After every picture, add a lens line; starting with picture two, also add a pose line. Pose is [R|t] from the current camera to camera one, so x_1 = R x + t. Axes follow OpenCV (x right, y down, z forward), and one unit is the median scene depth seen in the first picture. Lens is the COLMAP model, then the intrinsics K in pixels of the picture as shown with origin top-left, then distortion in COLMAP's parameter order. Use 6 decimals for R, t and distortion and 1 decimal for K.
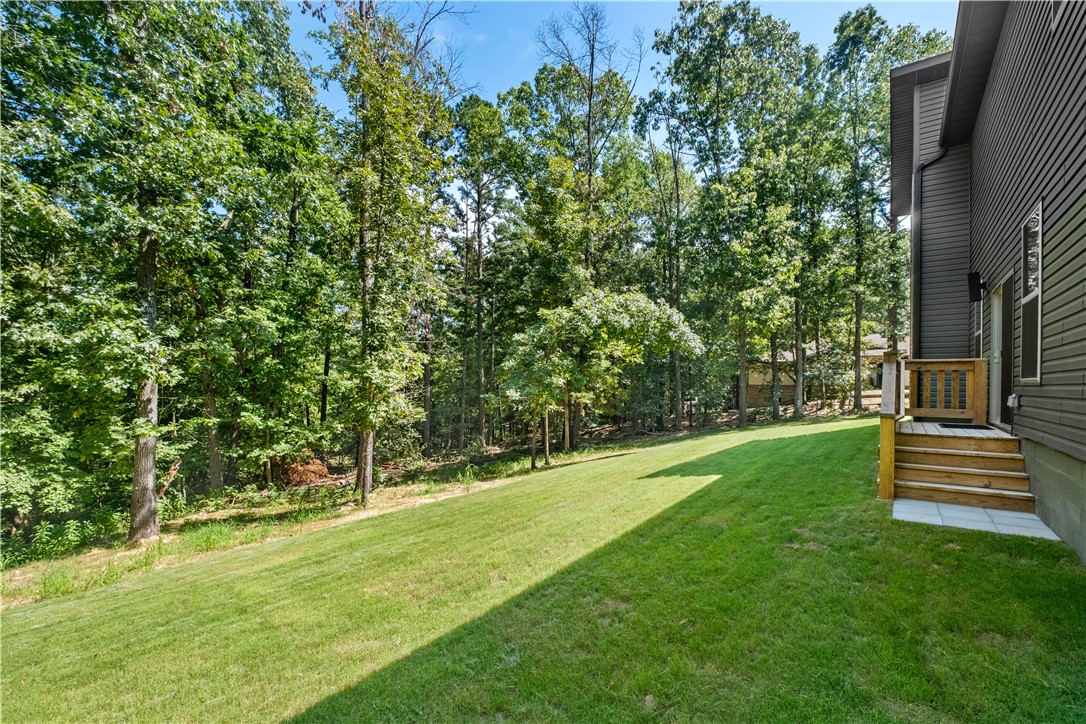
lens RADIAL K [[473.1, 0, 542.0], [0, 473.1, 387.0], [0, 0, 1]] dist [0.000469, -0.000307]
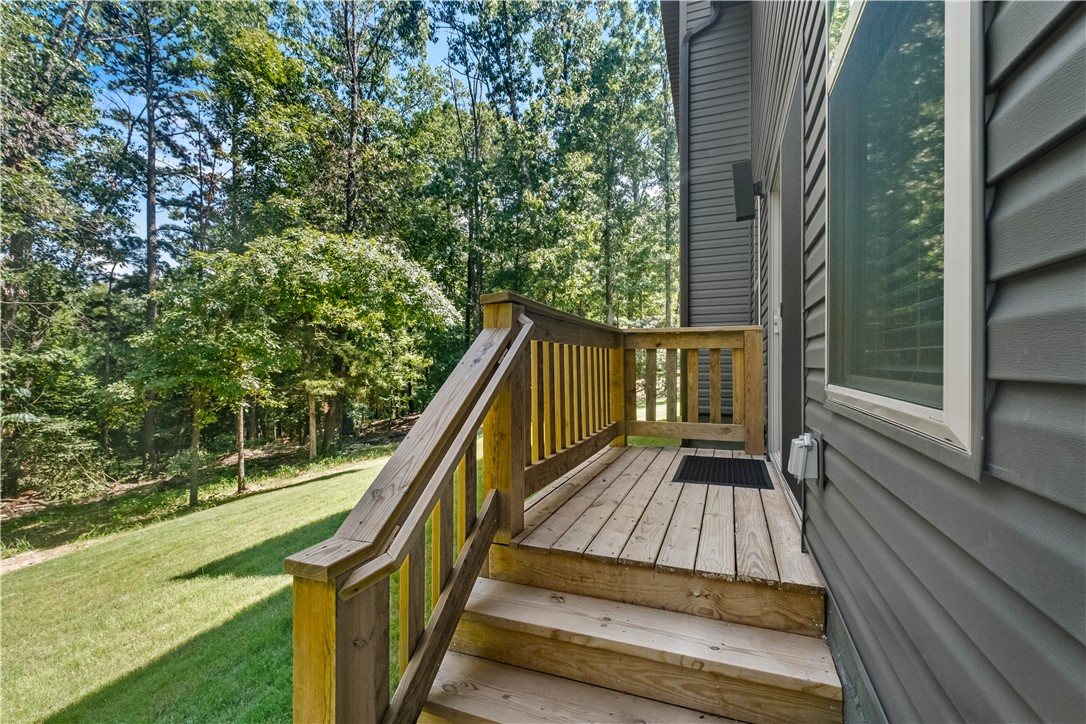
lens RADIAL K [[477.0, 0, 543.0], [0, 477.0, 362.0], [0, 0, 1]] dist [0.023892, -0.000015]
pose [[0.960997, -0.009372, 0.276401, 0.268807], [0.011241, 0.999923, -0.005177, -0.010153], [-0.276331, 0.008082, 0.961029, 0.268871]]
